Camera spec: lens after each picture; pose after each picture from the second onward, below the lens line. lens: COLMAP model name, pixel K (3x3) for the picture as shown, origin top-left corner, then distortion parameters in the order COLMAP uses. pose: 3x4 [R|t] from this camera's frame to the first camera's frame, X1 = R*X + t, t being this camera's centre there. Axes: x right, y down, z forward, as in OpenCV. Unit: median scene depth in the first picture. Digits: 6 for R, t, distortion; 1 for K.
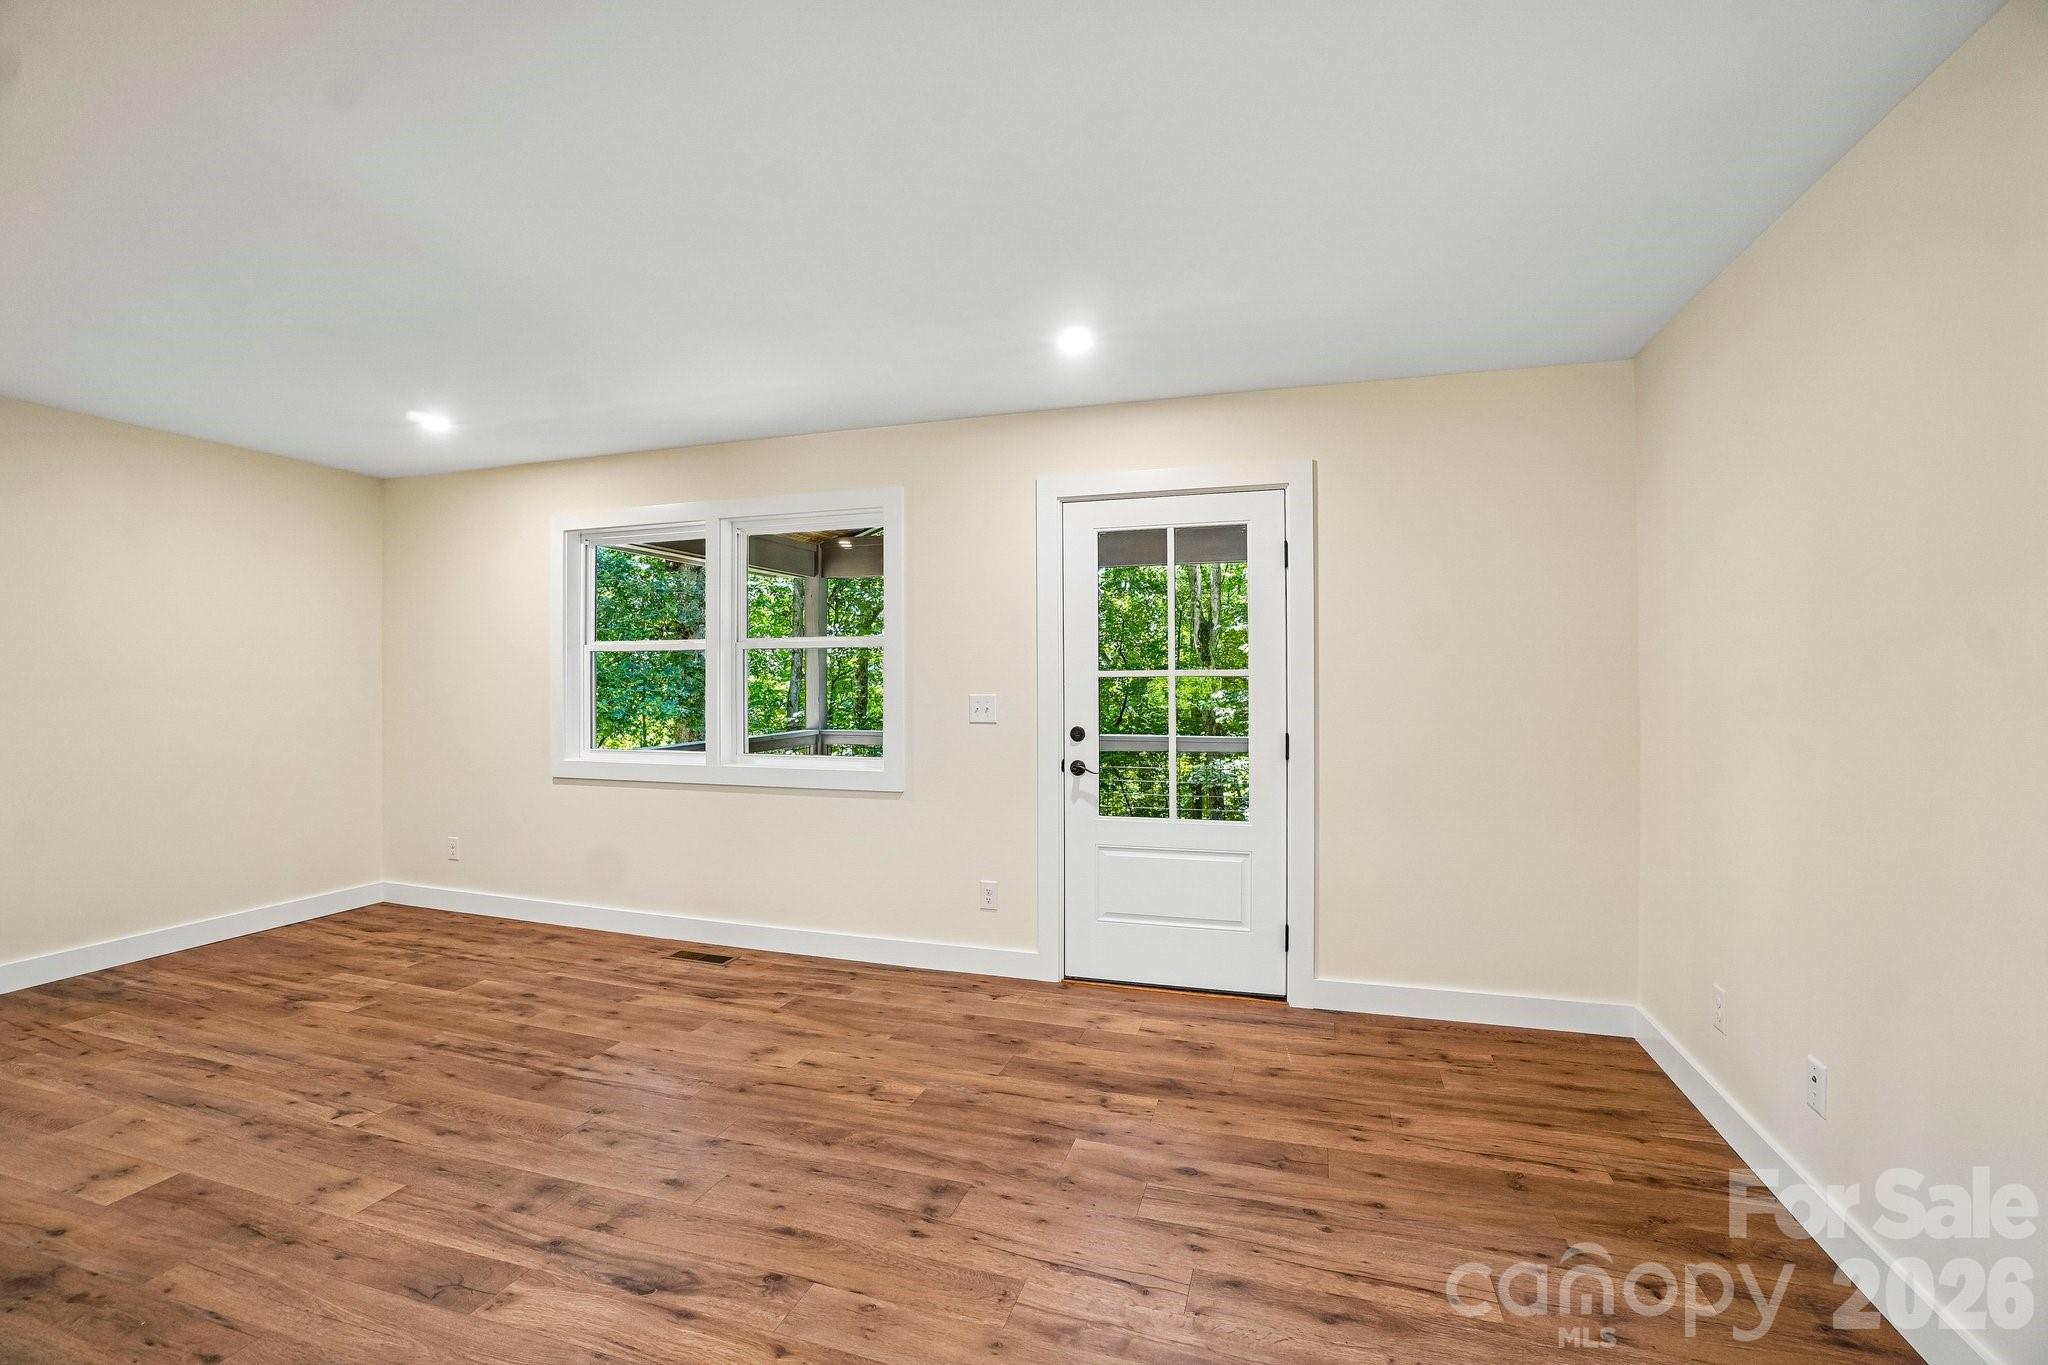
lens RADIAL K [[902.1, 0, 1019.2], [0, 902.1, 677.6], [0, 0, 1]] dist [-0.066353, 0.025501]
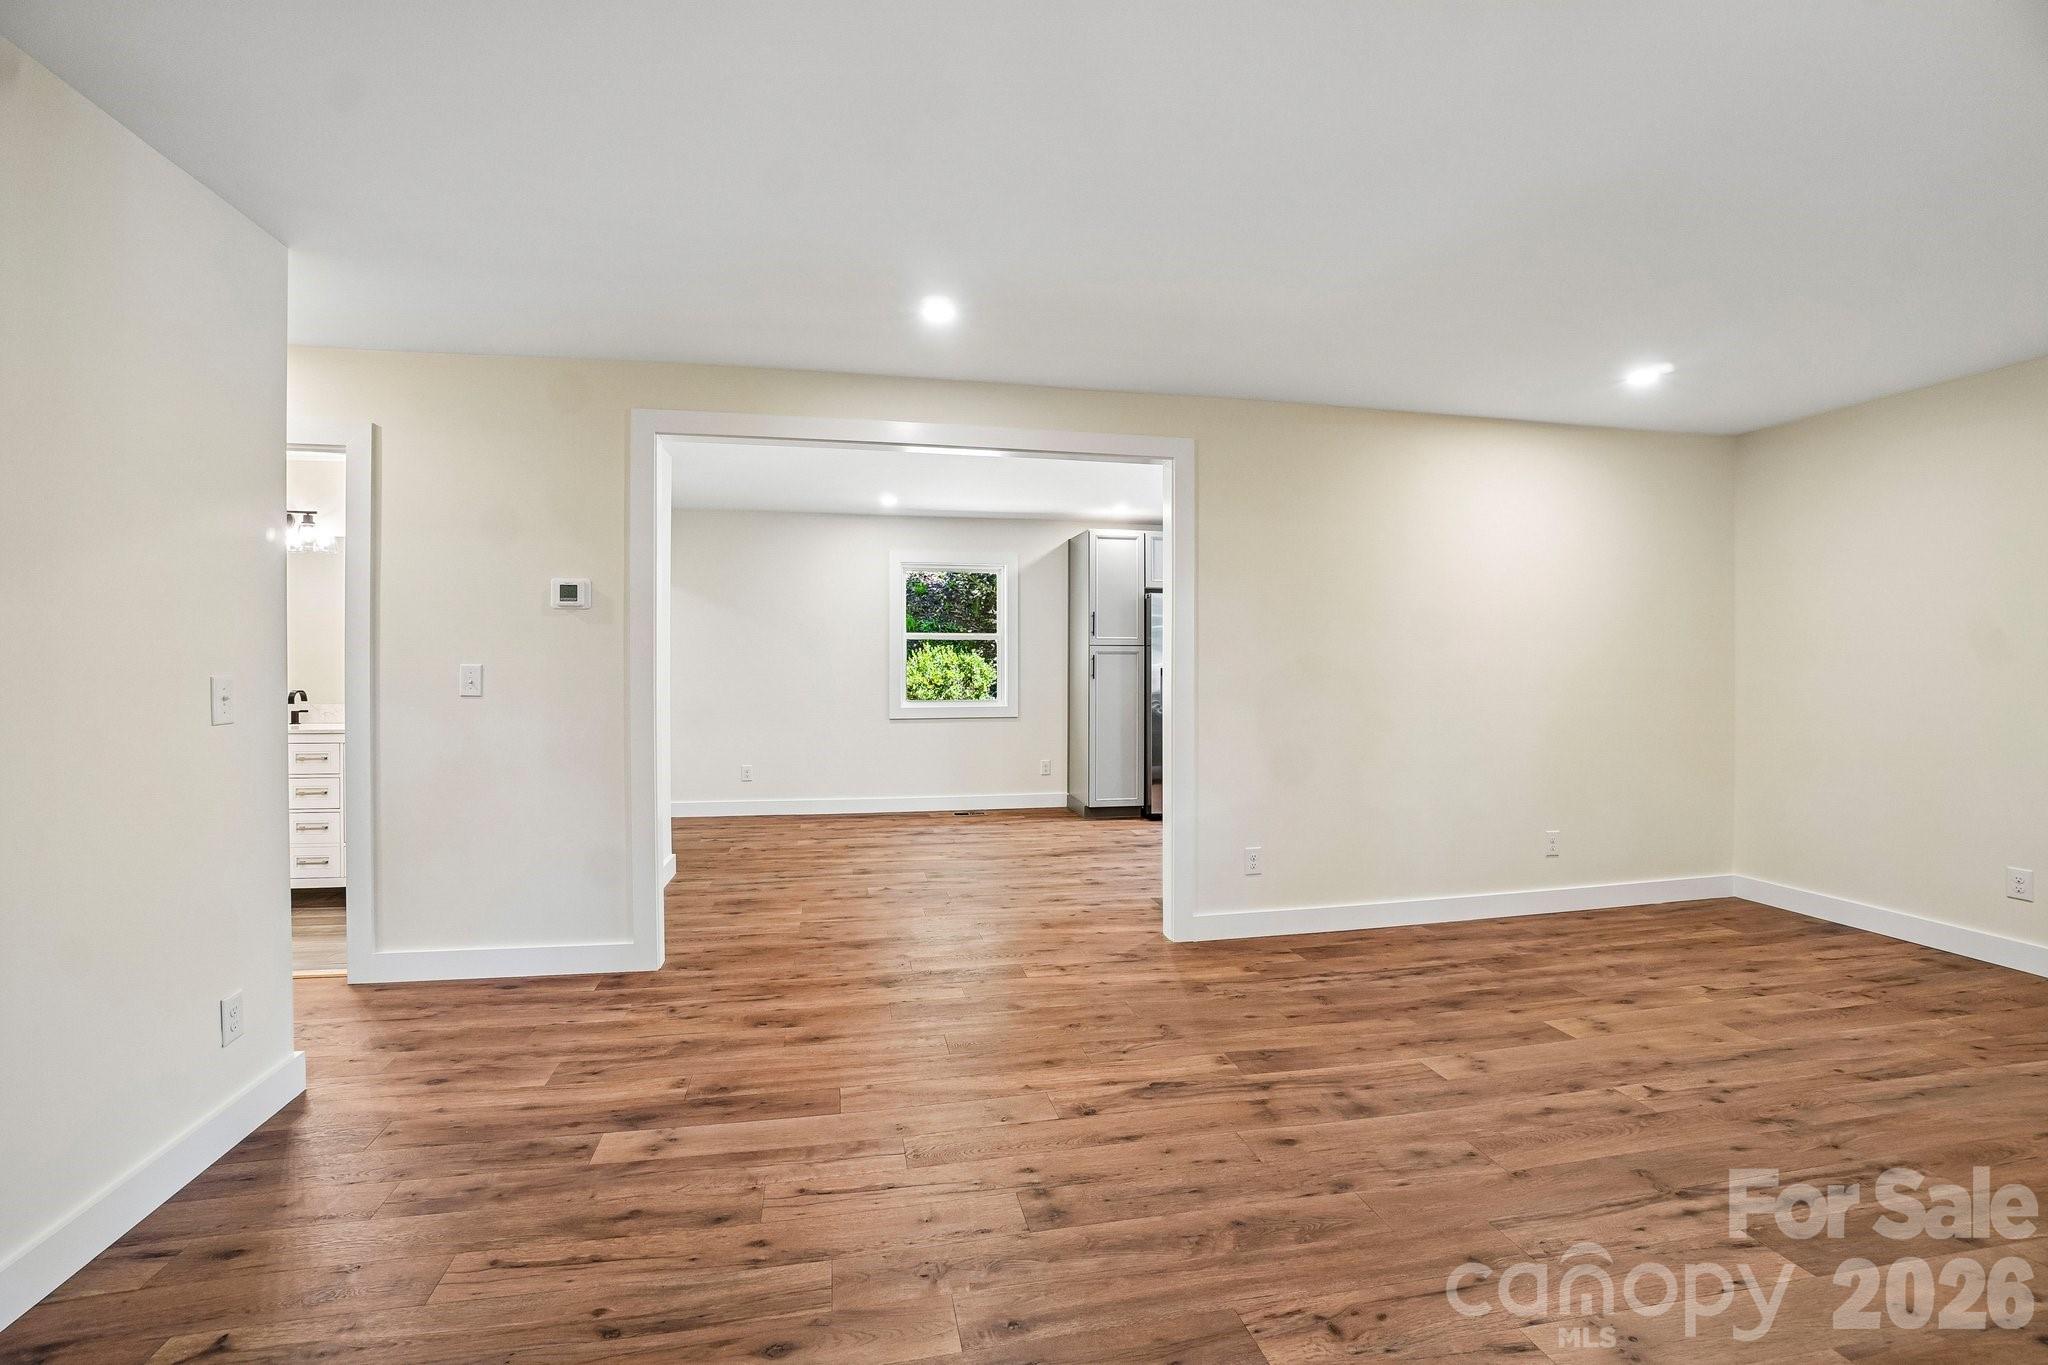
lens RADIAL K [[905.1, 0, 1017.5], [0, 905.1, 680.6], [0, 0, 1]] dist [-0.068246, 0.027282]
pose [[-0.870620, 0.009625, -0.491861, 0.286548], [0.001098, 0.999844, 0.017622, 0.021410], [0.491954, 0.014802, -0.870495, 1.334125]]
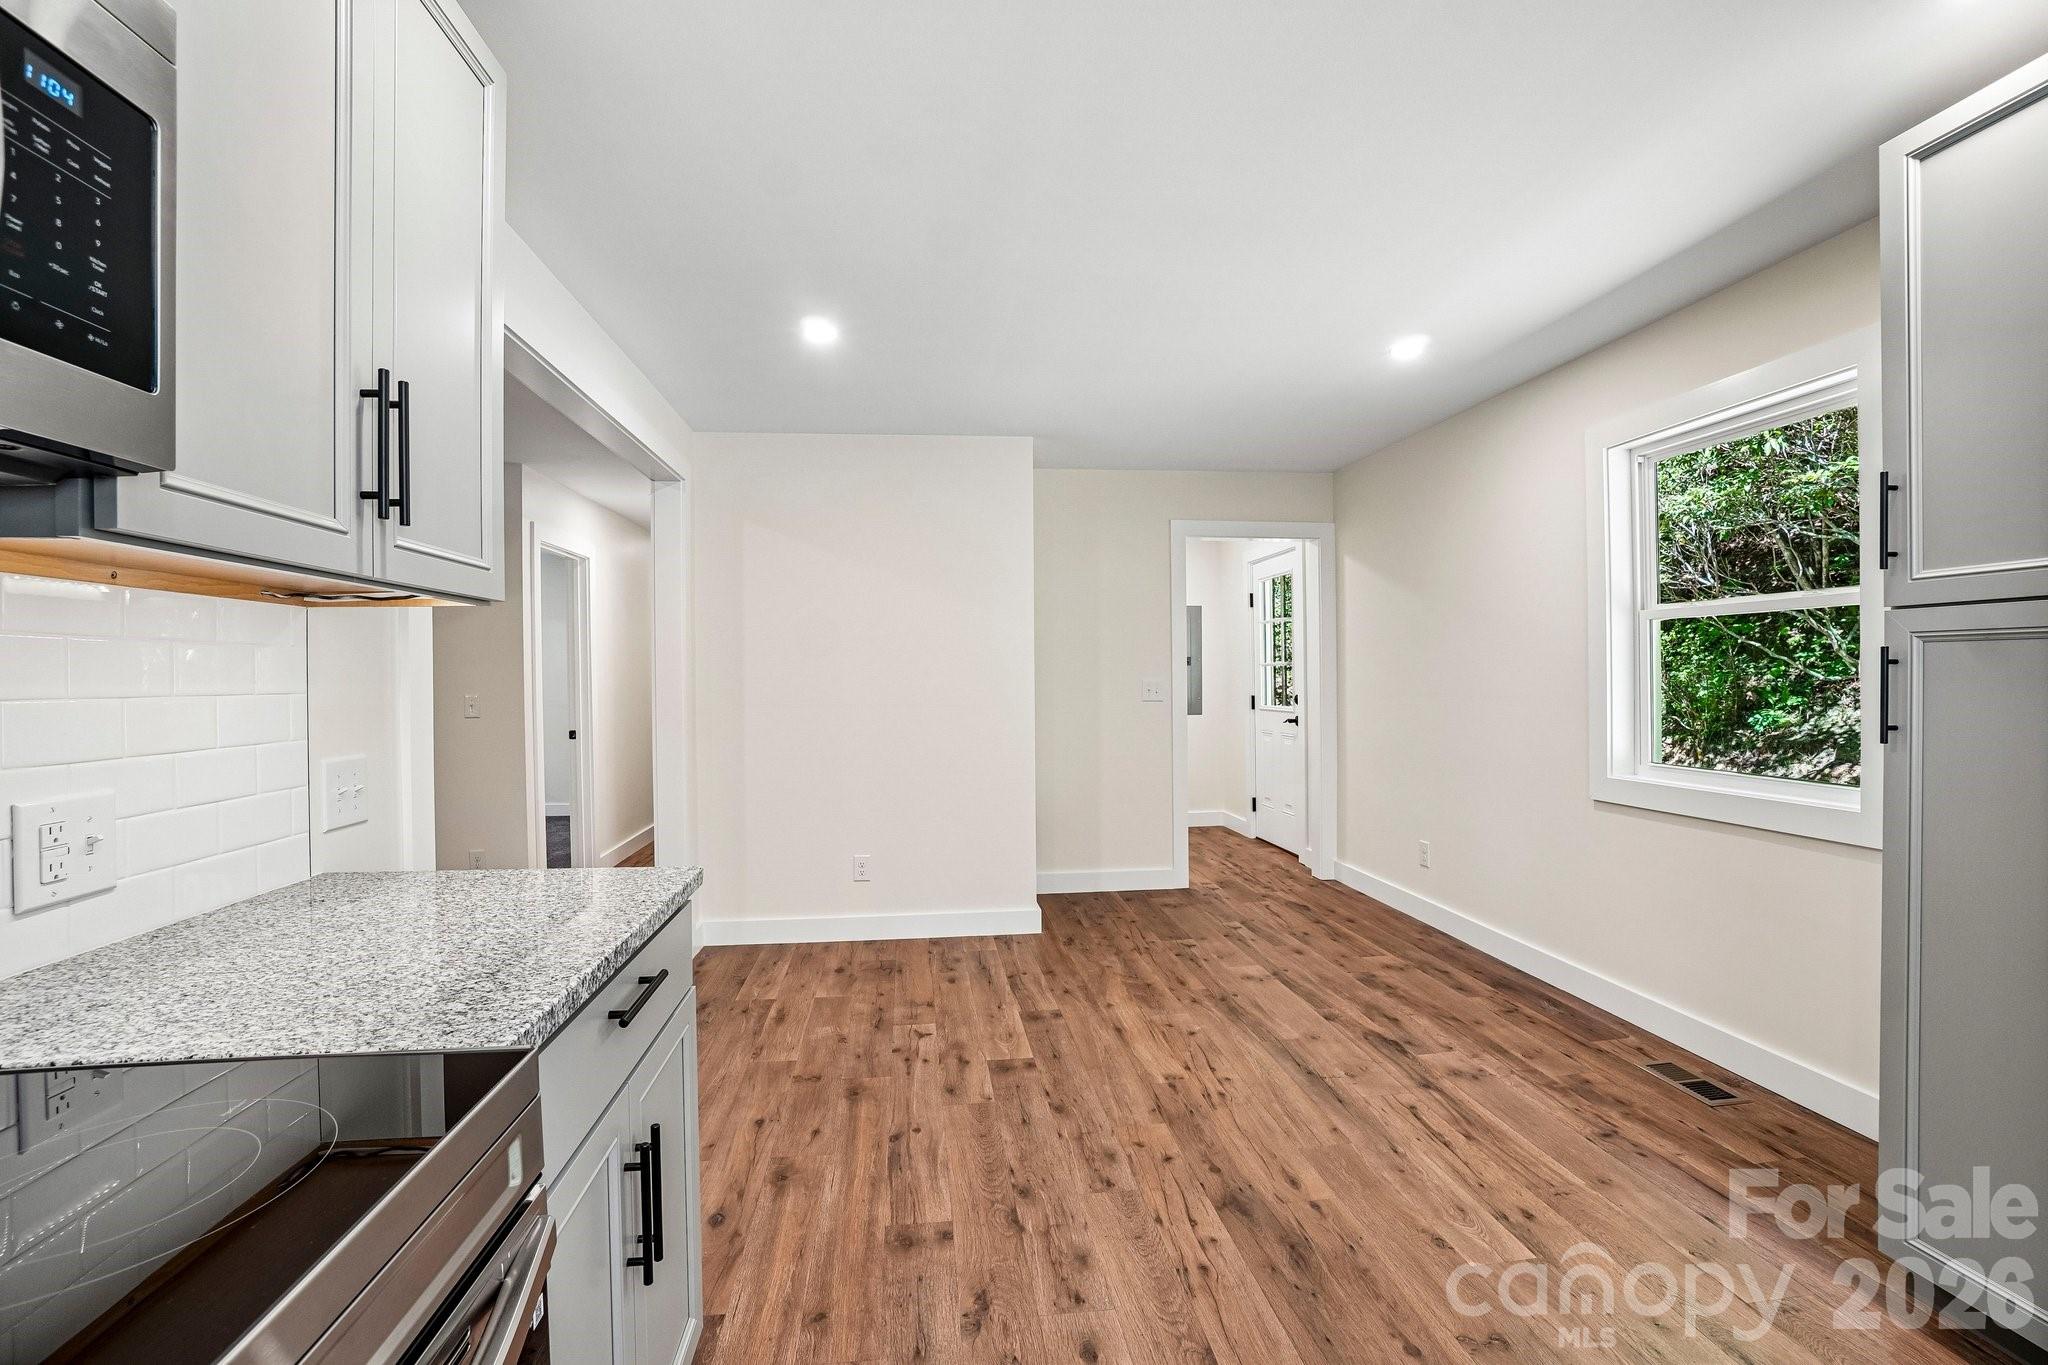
lens RADIAL K [[902.1, 0, 1019.2], [0, 902.1, 677.6], [0, 0, 1]] dist [-0.066353, 0.025501]
pose [[-0.423267, 0.003105, 0.906000, -1.344696], [0.010299, 0.999946, 0.001384, 0.008612], [-0.905947, 0.009917, -0.423276, 0.106303]]
